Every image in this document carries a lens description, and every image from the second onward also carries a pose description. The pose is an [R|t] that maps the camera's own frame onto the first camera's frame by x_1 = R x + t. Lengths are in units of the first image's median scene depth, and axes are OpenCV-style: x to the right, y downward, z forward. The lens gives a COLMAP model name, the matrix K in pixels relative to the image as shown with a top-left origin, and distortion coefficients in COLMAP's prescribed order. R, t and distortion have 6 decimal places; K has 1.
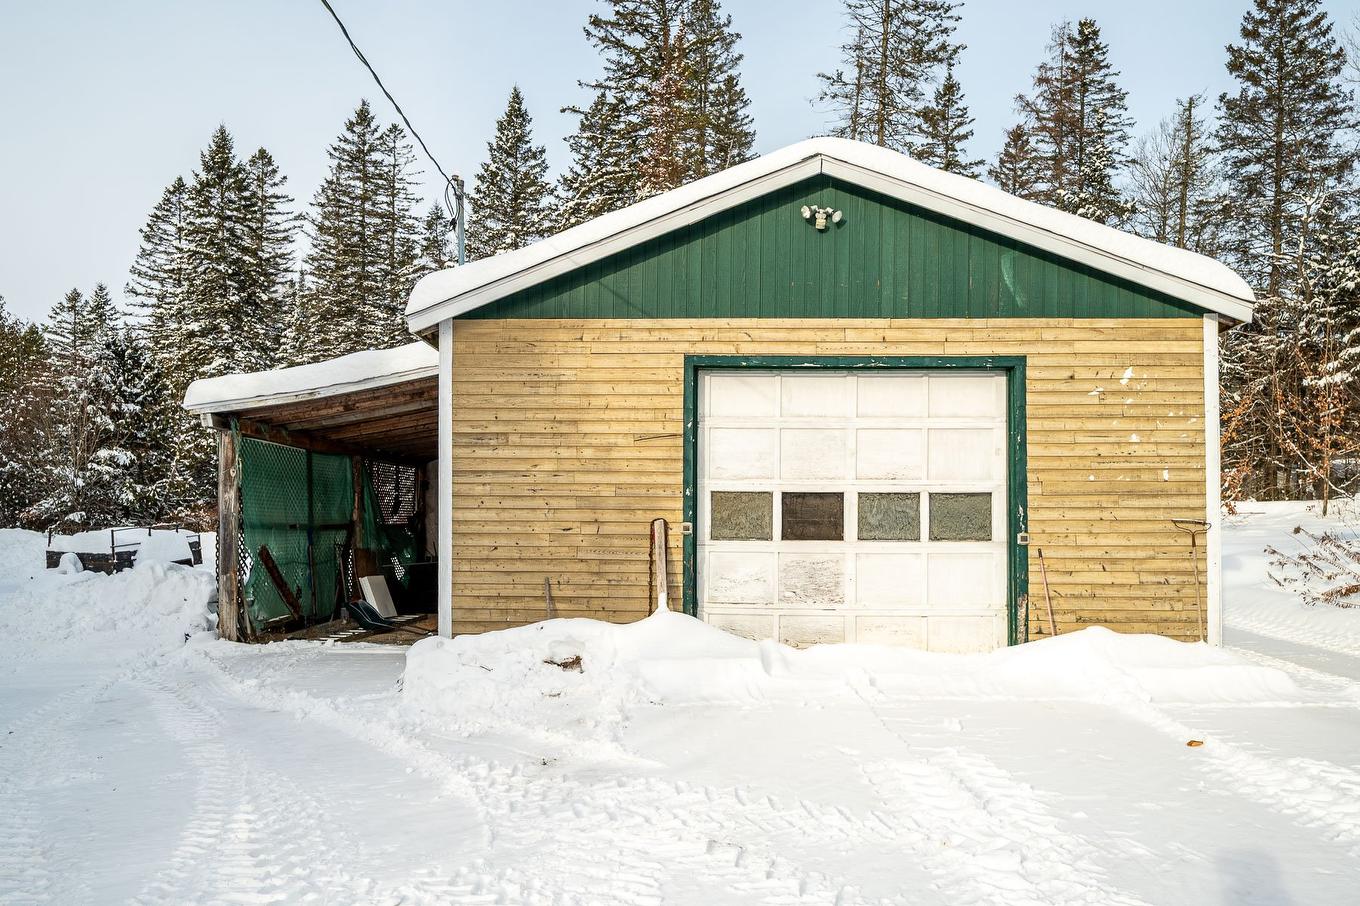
lens RADIAL K [[946.2, 0, 689.1], [0, 946.2, 520.1], [0, 0, 1]] dist [0.009945, -0.001522]
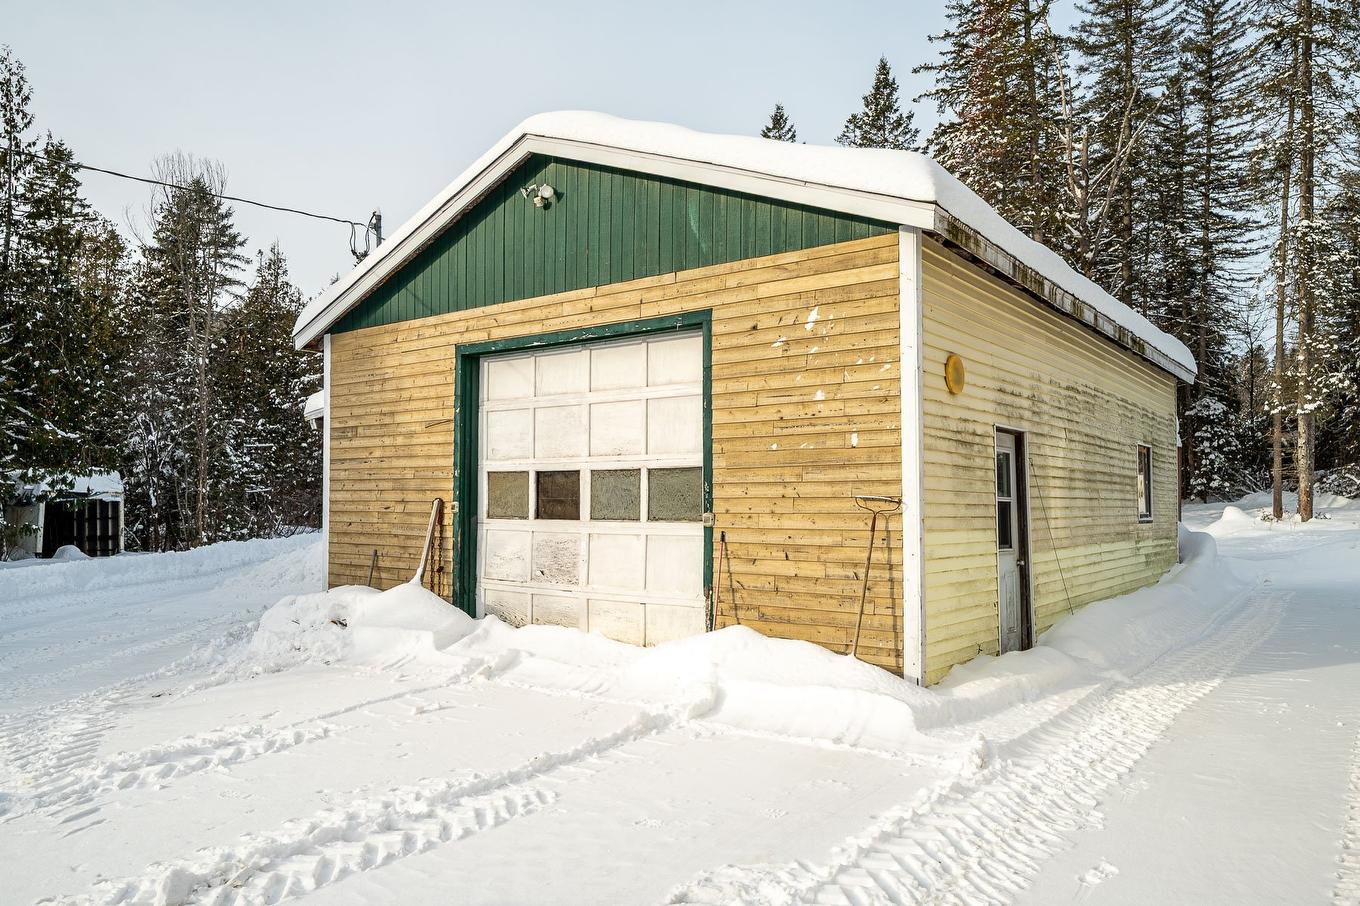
lens RADIAL K [[946.2, 0, 665.9], [0, 946.2, 479.1], [0, 0, 1]] dist [0.009945, -0.001522]
pose [[0.810929, -0.016680, -0.584907, 0.800551], [0.007230, 0.999803, -0.018488, -0.001641], [0.585100, 0.010763, 0.810890, 0.266180]]
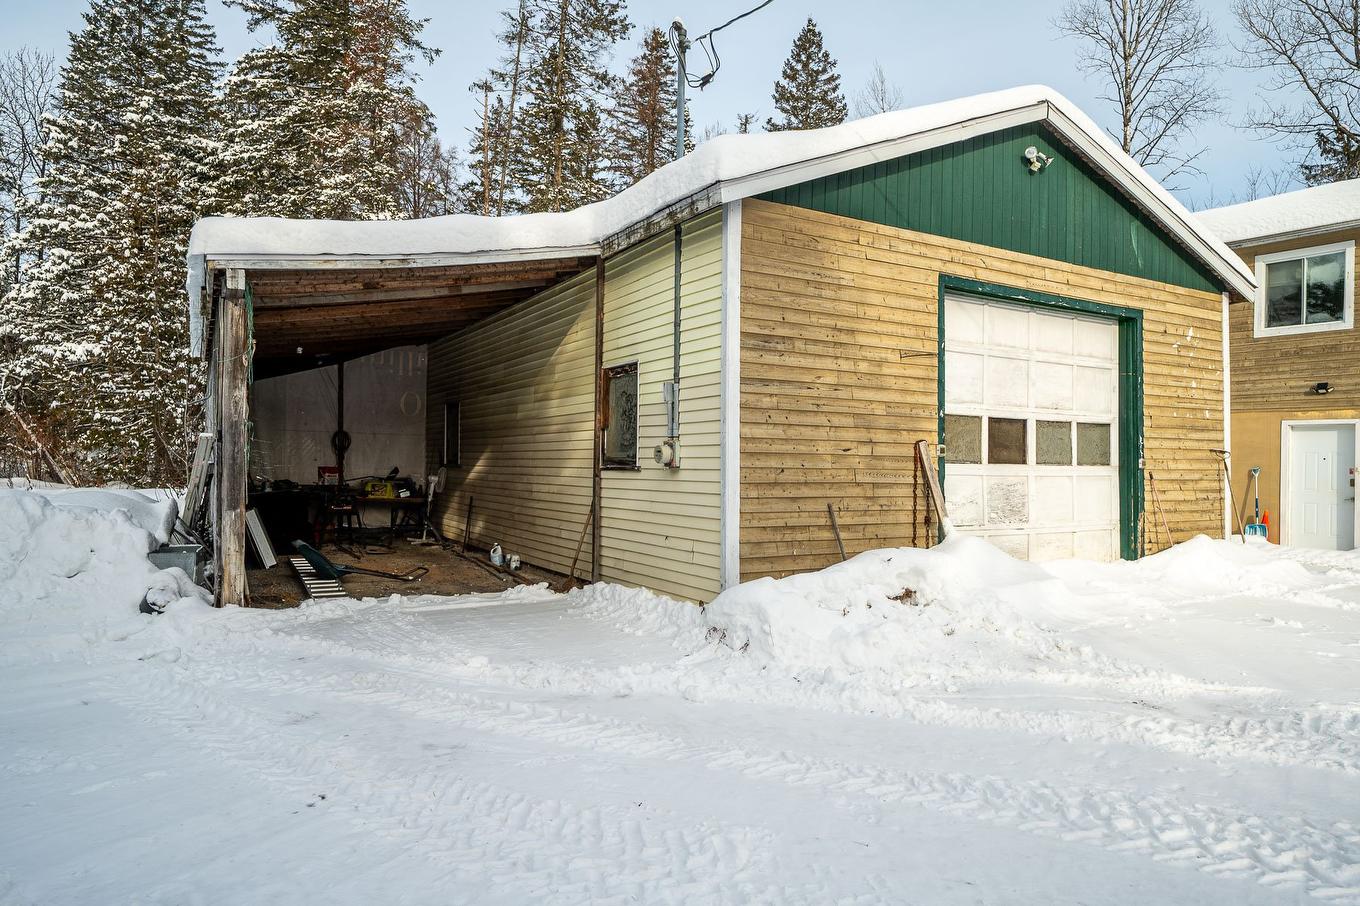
lens RADIAL K [[865.5, 0, 681.7], [0, 865.5, 443.5], [0, 0, 1]] dist [0.004925, -0.002679]
pose [[0.840820, 0.018908, 0.540984, -0.697132], [-0.015211, 0.999820, -0.011304, 0.015248], [-0.541100, 0.001275, 0.840957, 0.385404]]
